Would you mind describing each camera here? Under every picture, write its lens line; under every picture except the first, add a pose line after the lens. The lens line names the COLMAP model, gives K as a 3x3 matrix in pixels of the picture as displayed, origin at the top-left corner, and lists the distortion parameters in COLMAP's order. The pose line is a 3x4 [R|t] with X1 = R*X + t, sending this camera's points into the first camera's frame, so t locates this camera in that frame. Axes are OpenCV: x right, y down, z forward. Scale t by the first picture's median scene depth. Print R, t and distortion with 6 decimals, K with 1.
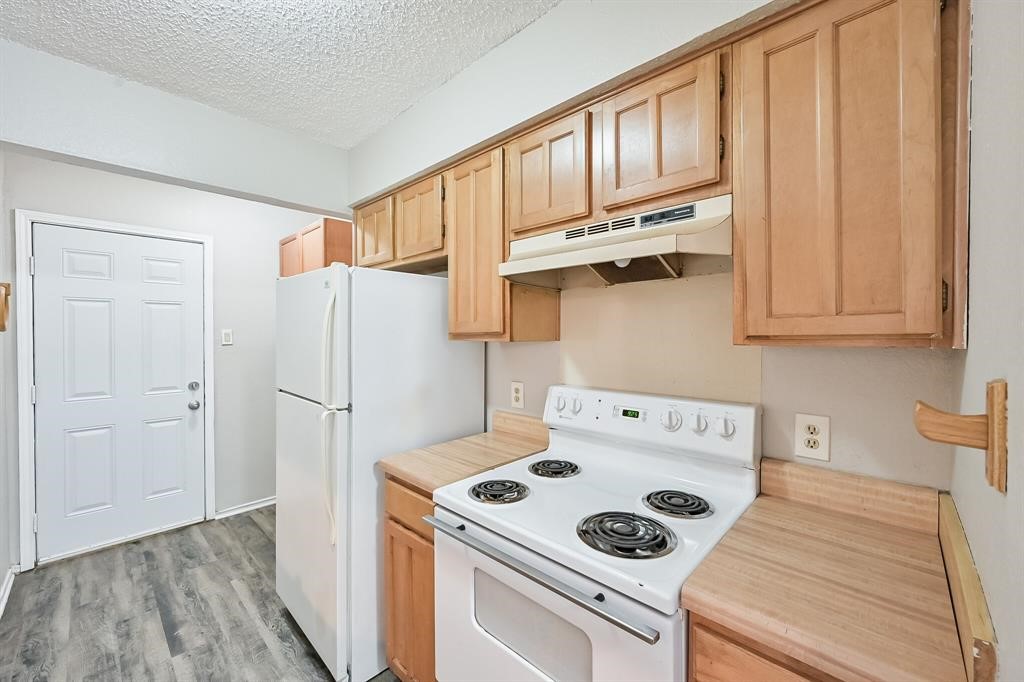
lens RADIAL K [[406.2, 0, 510.3], [0, 406.2, 336.3], [0, 0, 1]] dist [-0.001186, 0.000705]
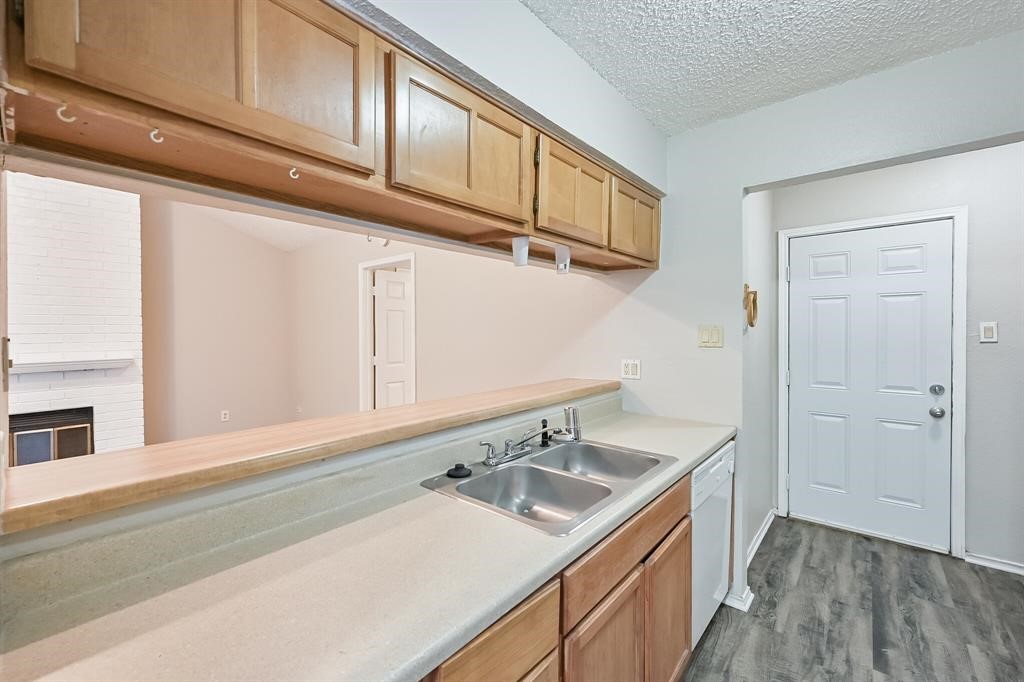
lens RADIAL K [[424.3, 0, 492.9], [0, 424.3, 335.6], [0, 0, 1]] dist [-0.002656, 0.000840]
pose [[0.037015, 0.013489, -0.999224, 0.082002], [-0.001674, 0.999908, 0.013436, -0.001104], [0.999313, 0.001175, 0.037035, 0.051843]]
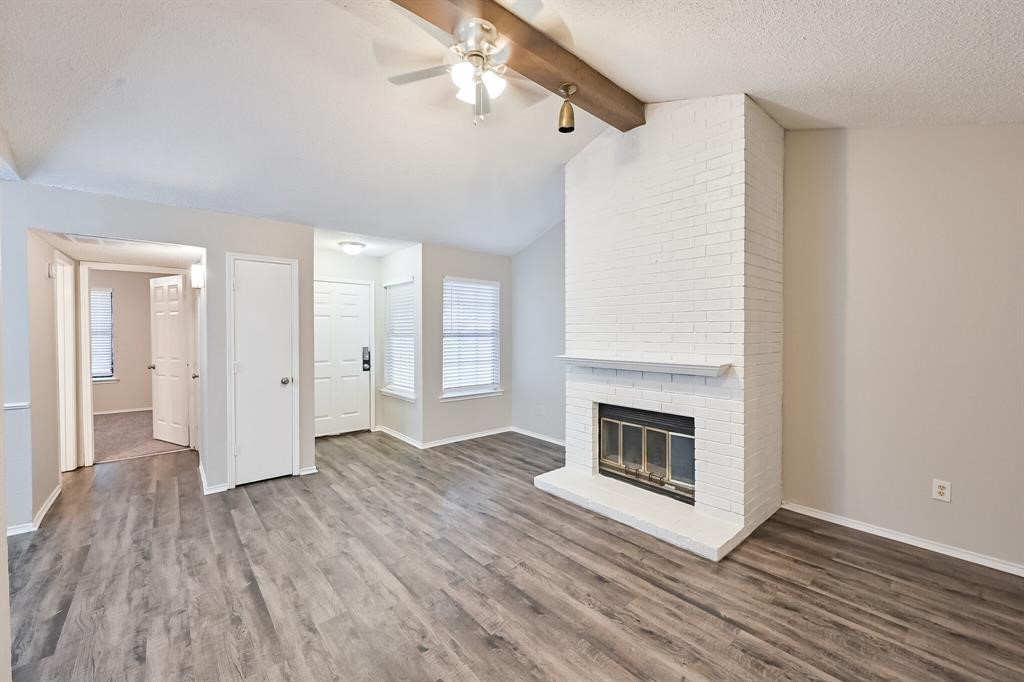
lens RADIAL K [[406.2, 0, 510.6], [0, 406.2, 333.0], [0, 0, 1]] dist [-0.001186, 0.000705]
pose [[-0.995061, 0.001519, 0.099250, -1.056164], [0.002708, 0.999926, 0.011846, 0.000768], [-0.099224, 0.012056, -0.994992, -0.033446]]
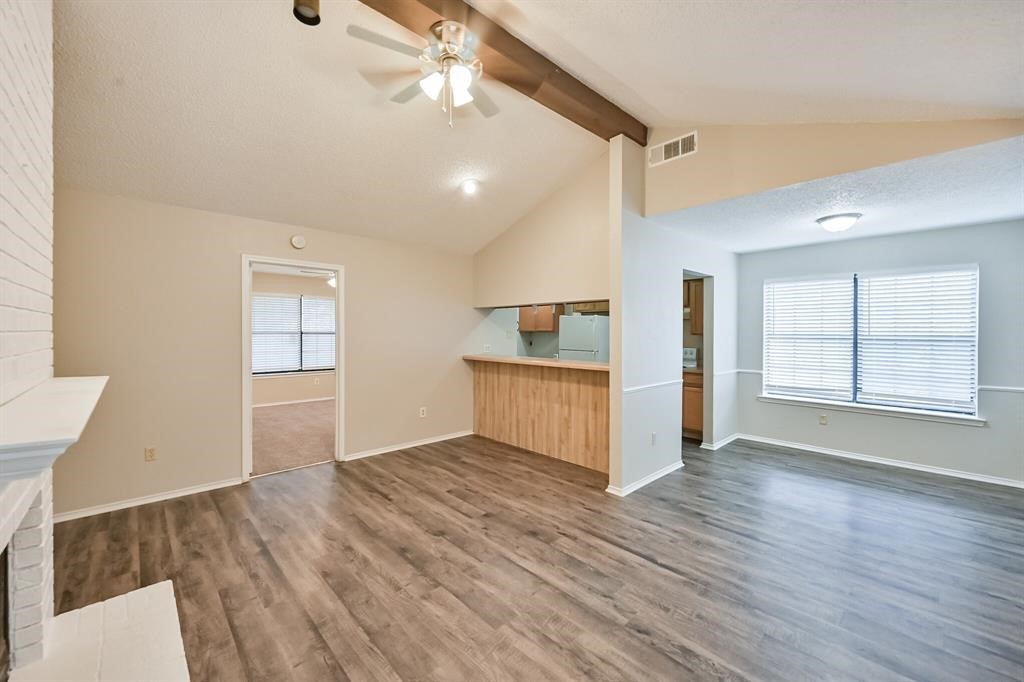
lens RADIAL K [[406.2, 0, 512.8], [0, 406.2, 334.7], [0, 0, 1]] dist [-0.001186, 0.000705]
pose [[0.998725, 0.005844, -0.050148, -0.678154], [-0.005935, 0.999981, -0.001672, 0.017361], [0.050137, 0.001967, 0.998740, -1.965246]]
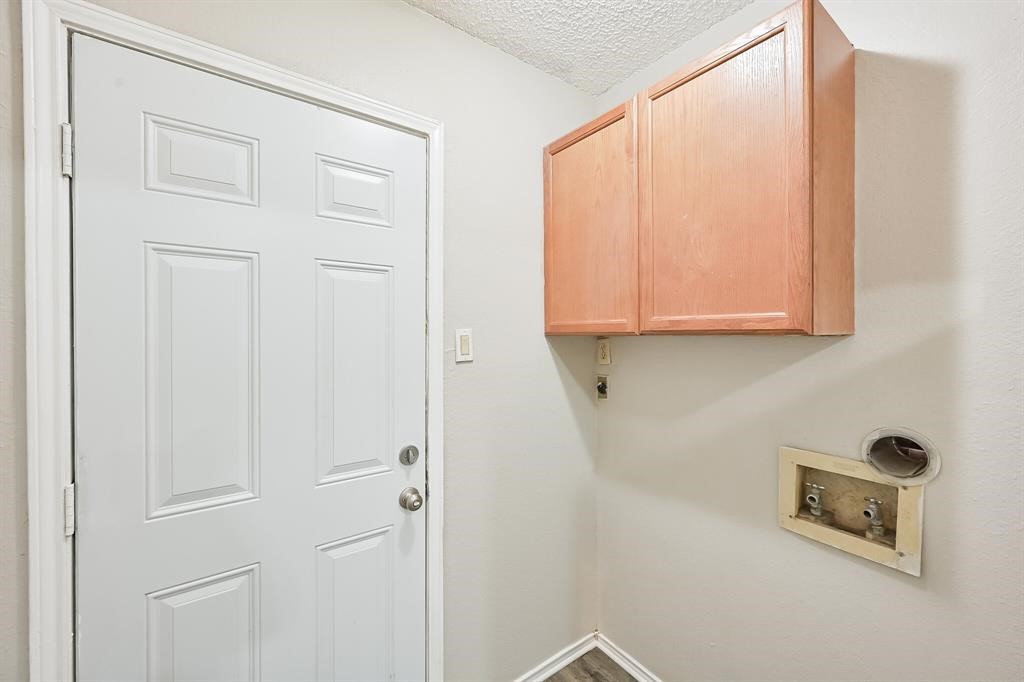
lens RADIAL K [[406.2, 0, 511.4], [0, 406.2, 335.5], [0, 0, 1]] dist [-0.001186, 0.000705]
pose [[0.982790, 0.001276, -0.184722, -0.725430], [-0.001950, 0.999992, -0.003464, -0.009387], [0.184716, 0.003764, 0.982785, 0.720121]]
